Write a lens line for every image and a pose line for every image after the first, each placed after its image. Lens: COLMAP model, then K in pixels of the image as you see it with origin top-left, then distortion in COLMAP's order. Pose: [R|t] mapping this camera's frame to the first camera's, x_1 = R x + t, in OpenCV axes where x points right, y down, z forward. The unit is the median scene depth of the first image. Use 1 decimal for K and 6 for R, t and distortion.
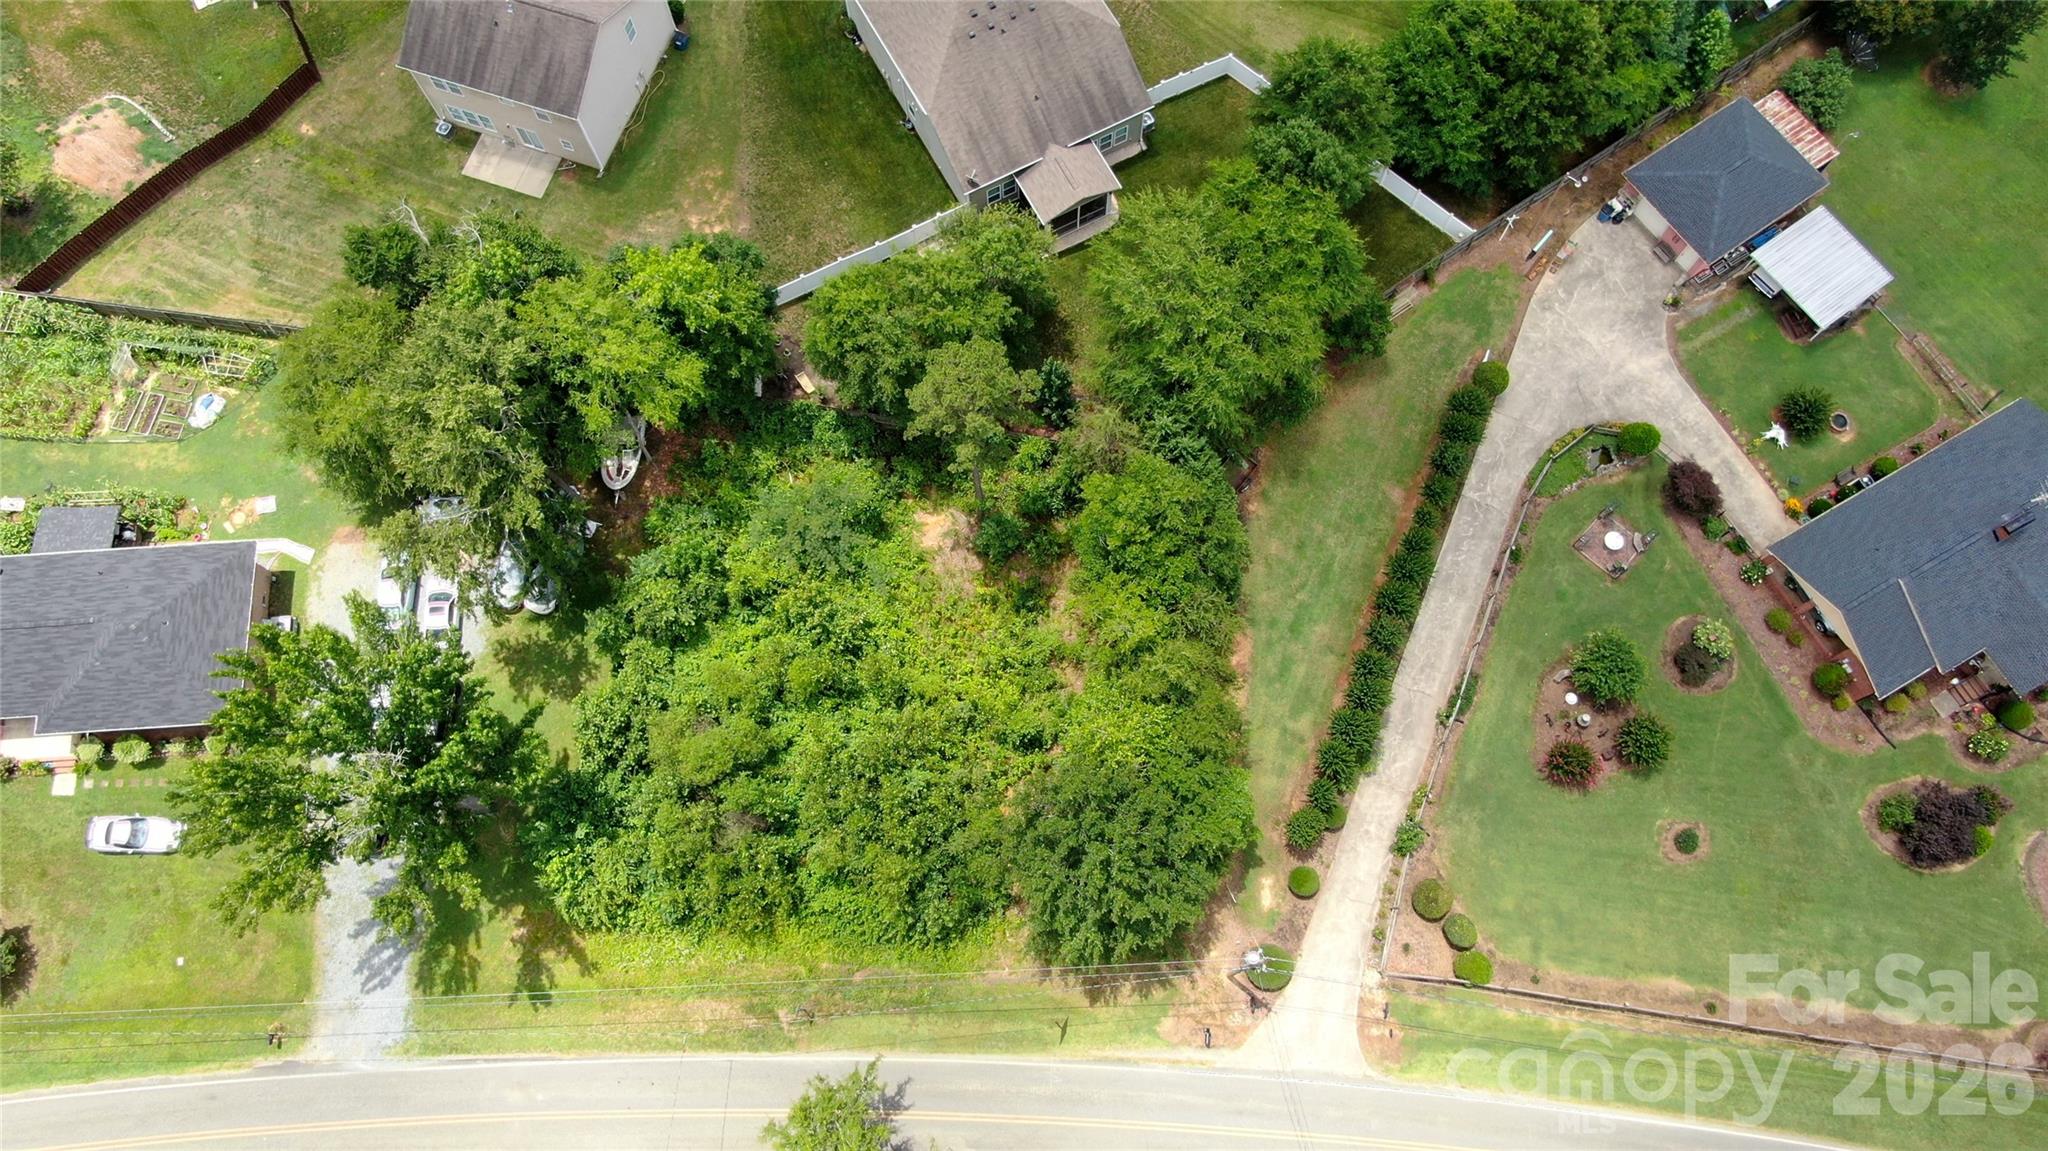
lens RADIAL K [[1460.0, 0, 1019.0], [0, 1460.0, 580.8], [0, 0, 1]] dist [-0.024869, 0.010824]
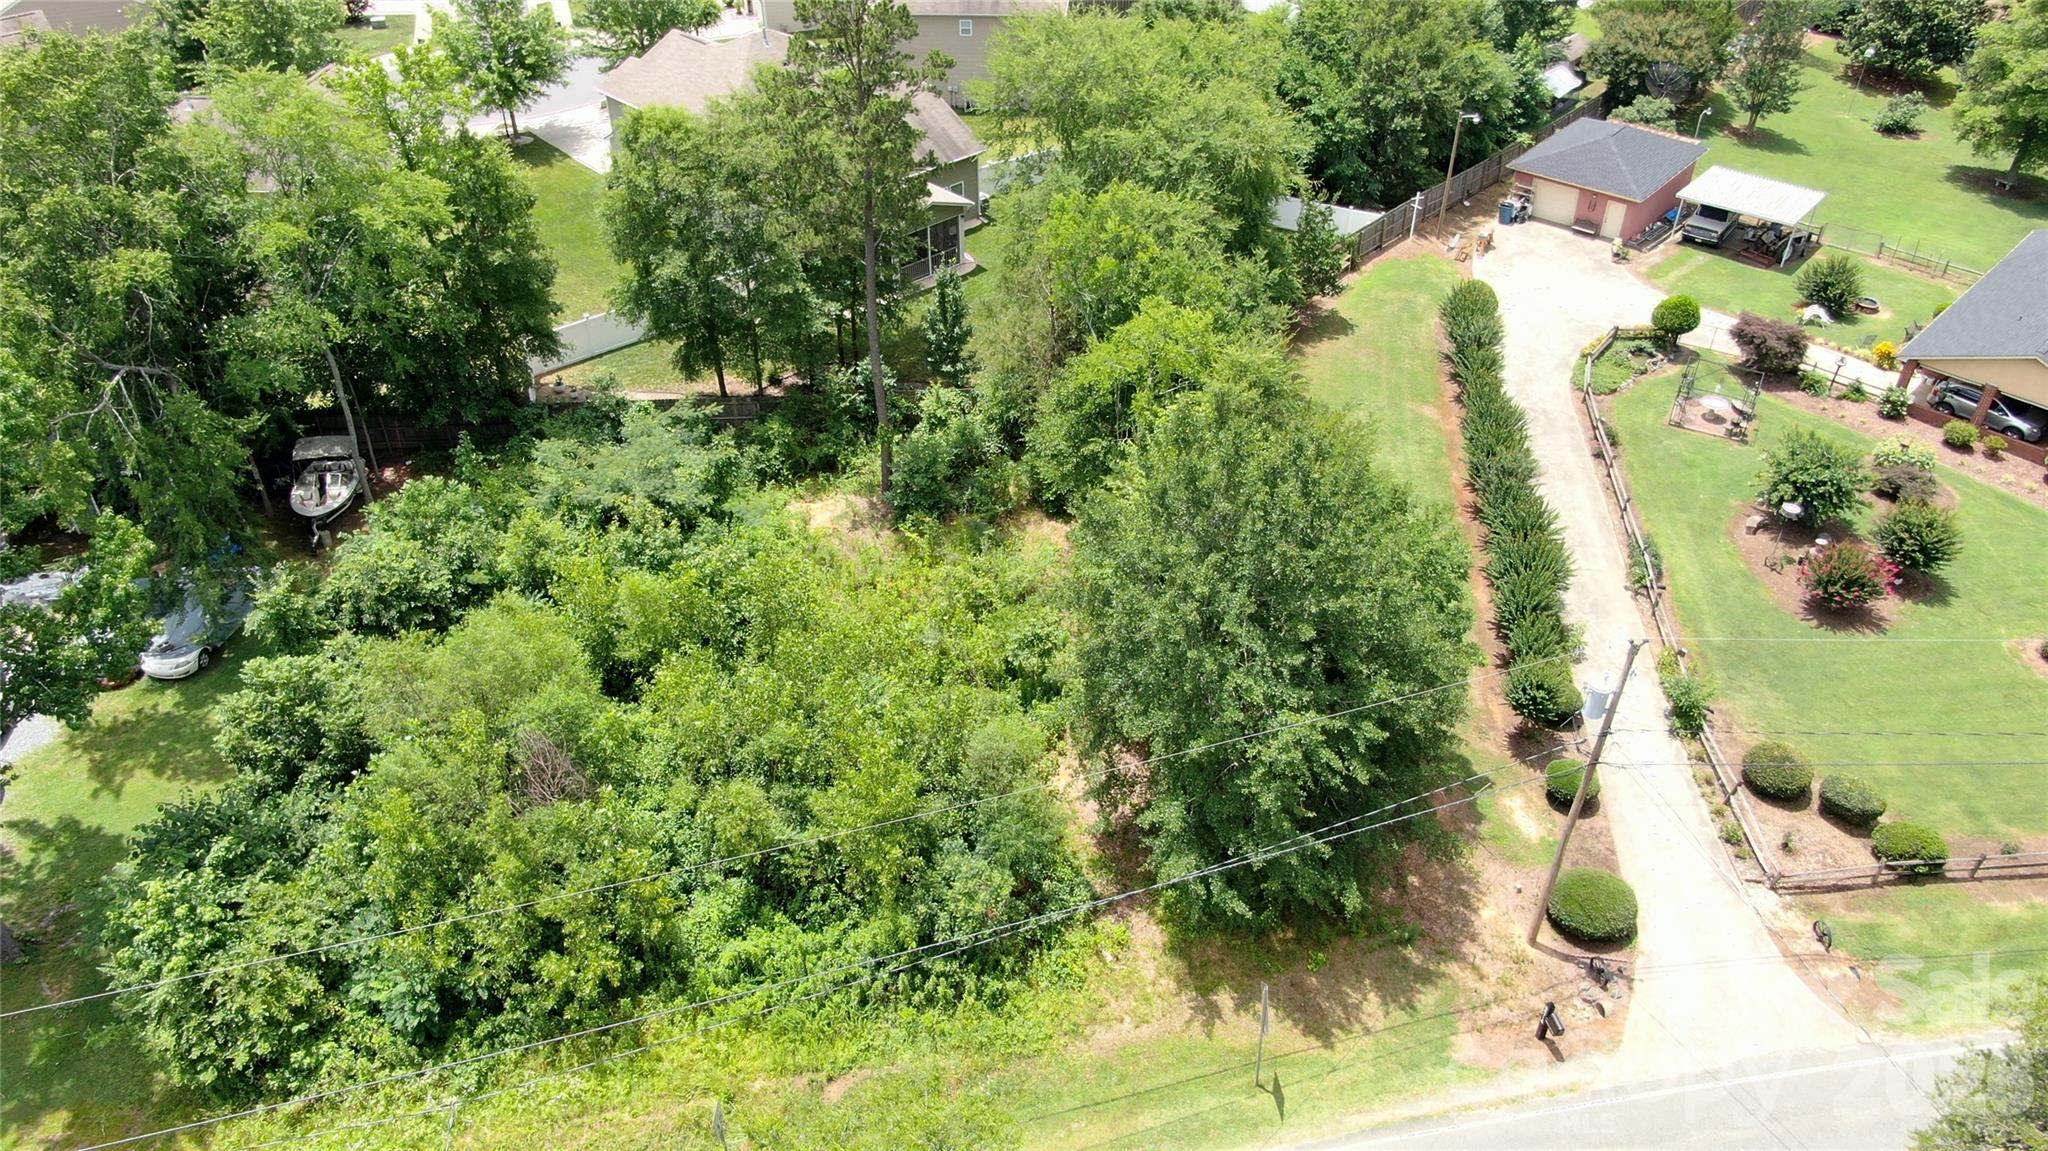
lens RADIAL K [[1460.0, 0, 1018.2], [0, 1460.0, 592.7], [0, 0, 1]] dist [-0.024869, 0.010824]
pose [[0.966361, -0.153811, 0.206126, -0.124309], [0.244113, 0.800839, -0.546869, 0.412492], [-0.080959, 0.578791, 0.811447, 0.515623]]
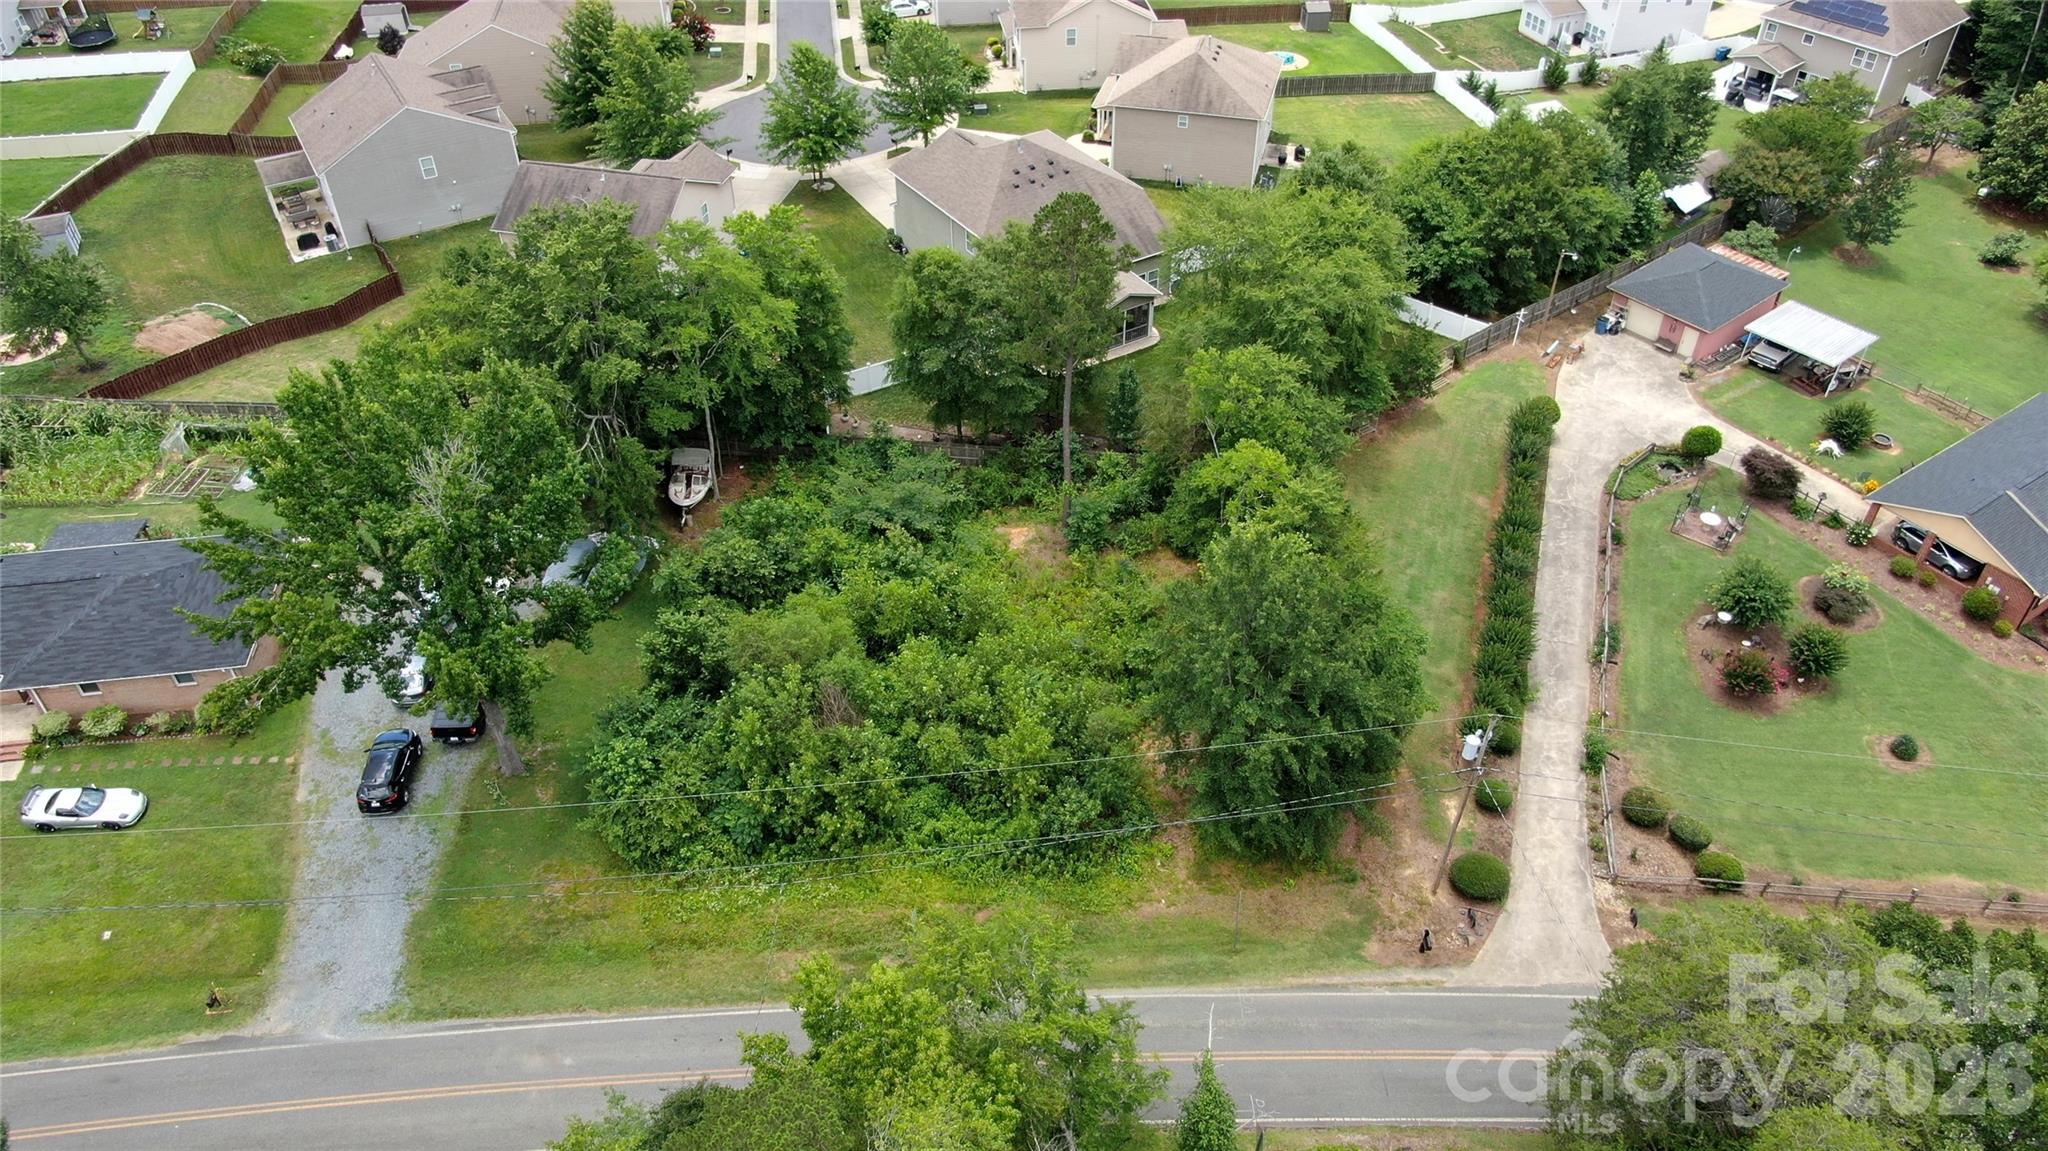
lens RADIAL K [[1460.0, 0, 1018.6], [0, 1460.0, 594.2], [0, 0, 1]] dist [-0.024869, 0.010824]
pose [[0.996789, -0.048468, 0.063733, -0.131003], [0.074671, 0.850015, -0.521439, 0.536354], [-0.028900, 0.524524, 0.850905, 0.227296]]
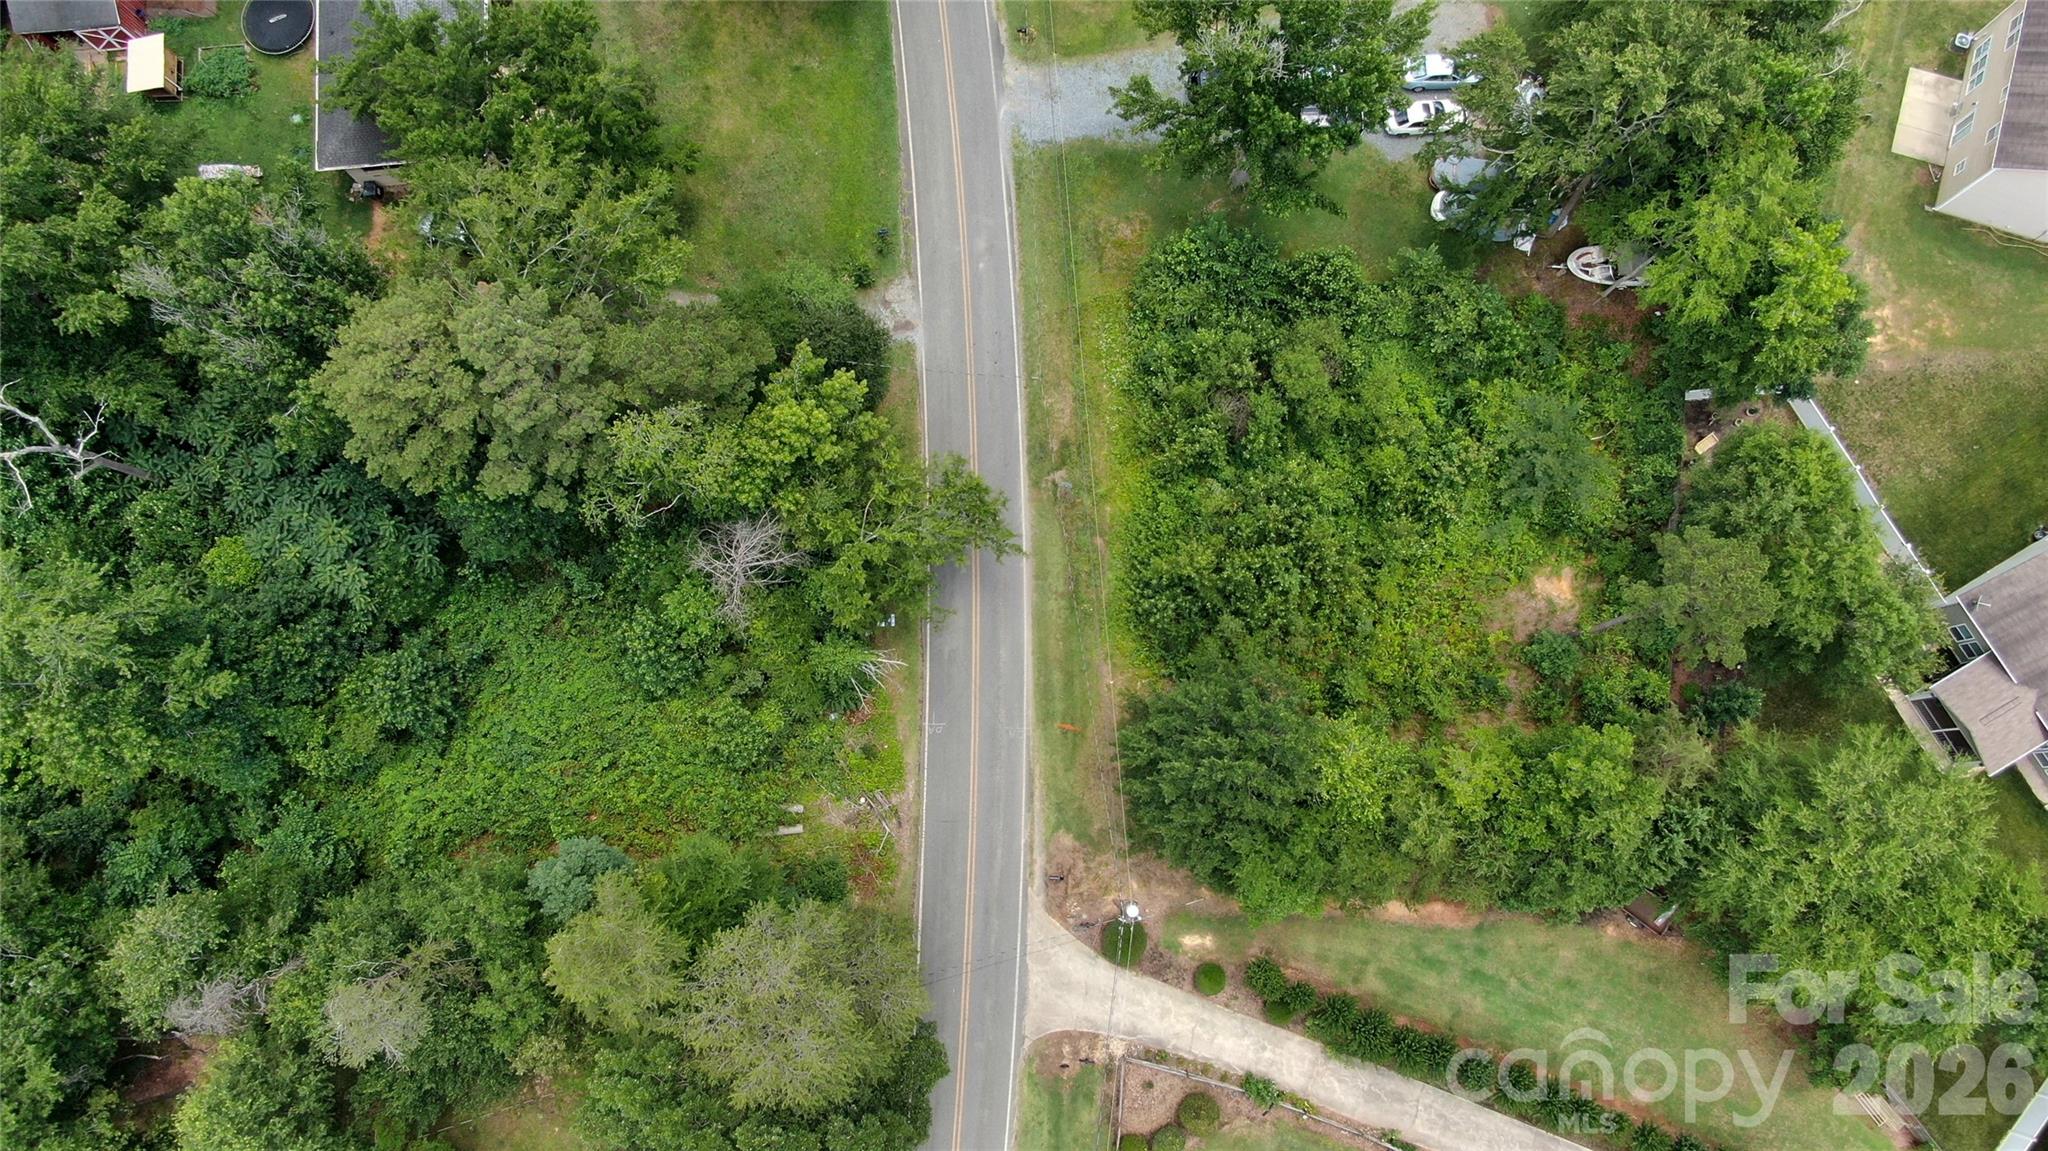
lens RADIAL K [[1460.0, 0, 1024.7], [0, 1460.0, 576.6], [0, 0, 1]] dist [-0.024869, 0.010824]
pose [[0.032882, 0.986591, -0.159868, 0.081373], [-0.948888, 0.081053, 0.305027, 0.002729], [0.313895, 0.141667, 0.938829, -0.003775]]
